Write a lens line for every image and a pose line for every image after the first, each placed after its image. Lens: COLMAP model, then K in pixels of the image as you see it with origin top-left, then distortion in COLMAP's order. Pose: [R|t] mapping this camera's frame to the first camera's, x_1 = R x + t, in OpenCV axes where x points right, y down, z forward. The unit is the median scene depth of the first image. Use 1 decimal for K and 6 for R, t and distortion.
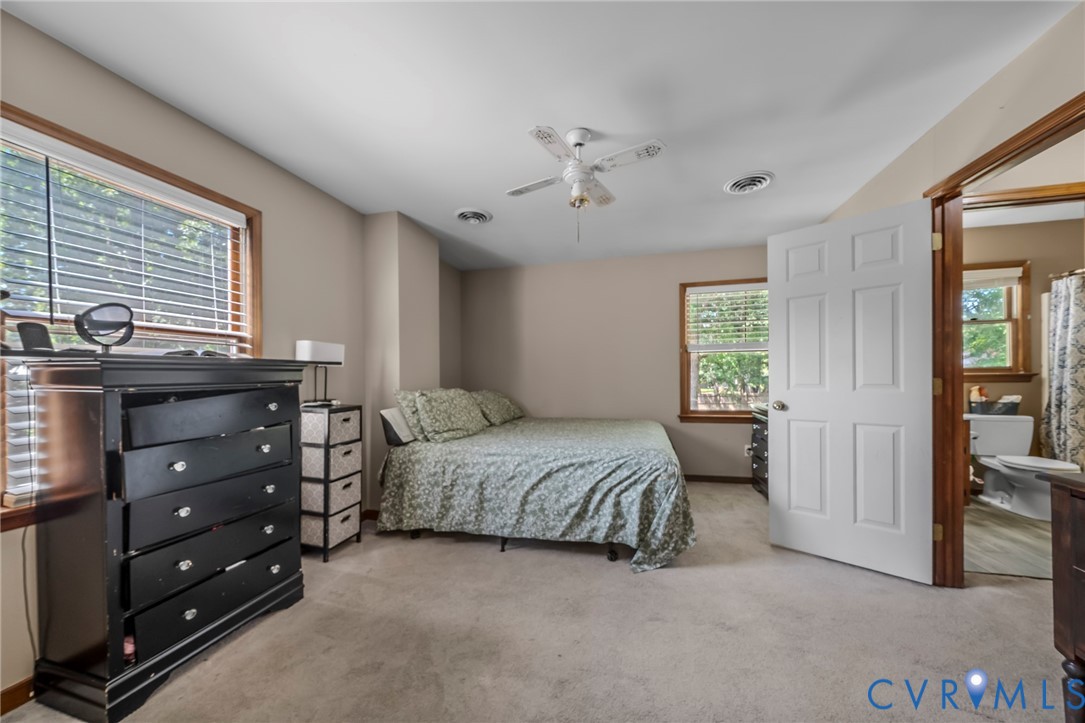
lens RADIAL K [[383.4, 0, 537.8], [0, 383.4, 374.7], [0, 0, 1]] dist [0.000109, -0.000010]
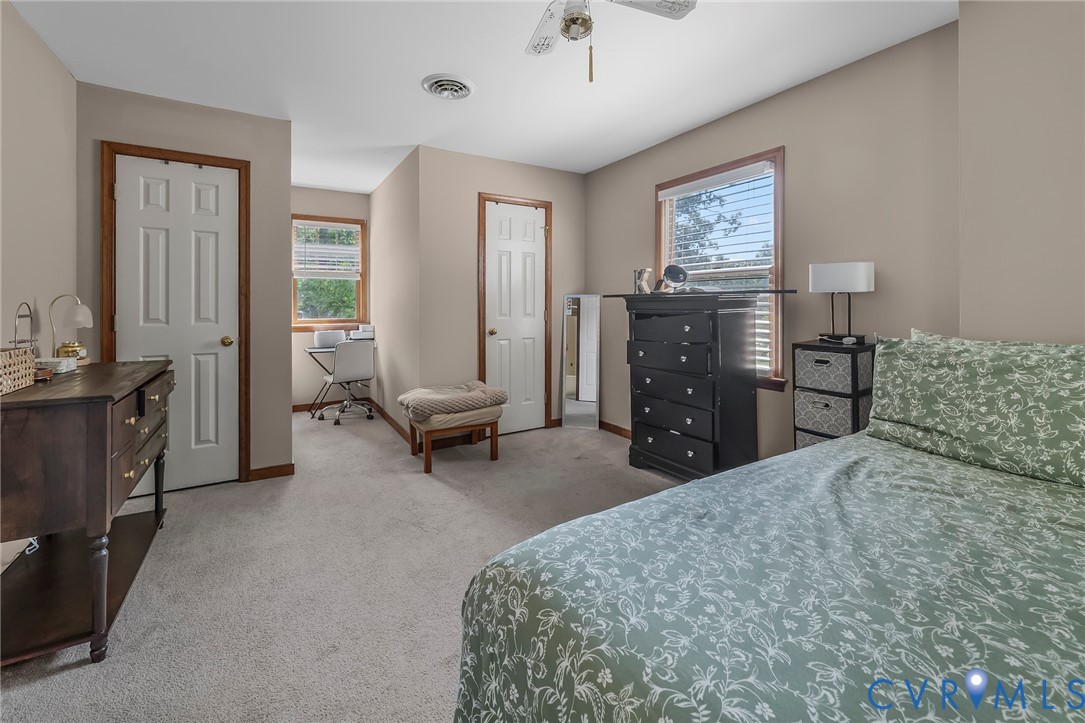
lens RADIAL K [[449.0, 0, 538.5], [0, 449.0, 305.2], [0, 0, 1]] dist [0.000134, -0.000073]
pose [[-0.686140, 0.017531, -0.727258, 0.670181], [0.012353, 0.999846, 0.012448, -0.019040], [0.727364, -0.000443, -0.686251, 1.459429]]
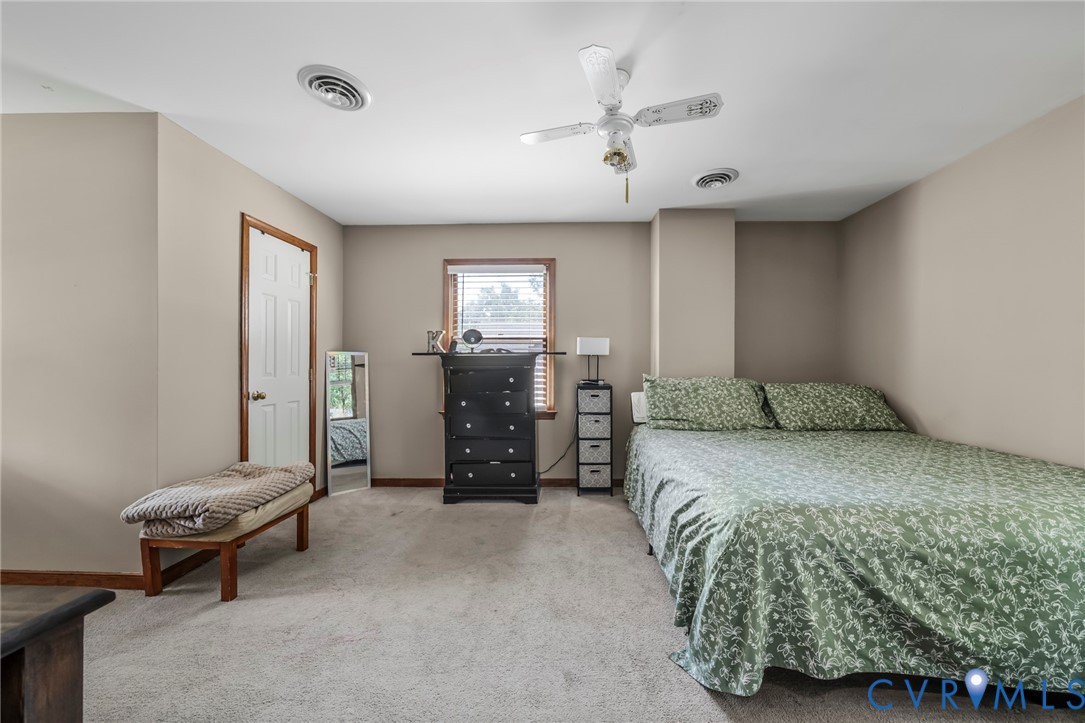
lens RADIAL K [[387.8, 0, 562.2], [0, 387.8, 362.6], [0, 0, 1]] dist [-0.000460, -0.000045]
pose [[0.251287, 0.010024, -0.967861, 0.909439], [-0.002669, 0.999950, 0.009664, -0.010403], [0.967909, 0.000155, 0.251301, 0.678243]]
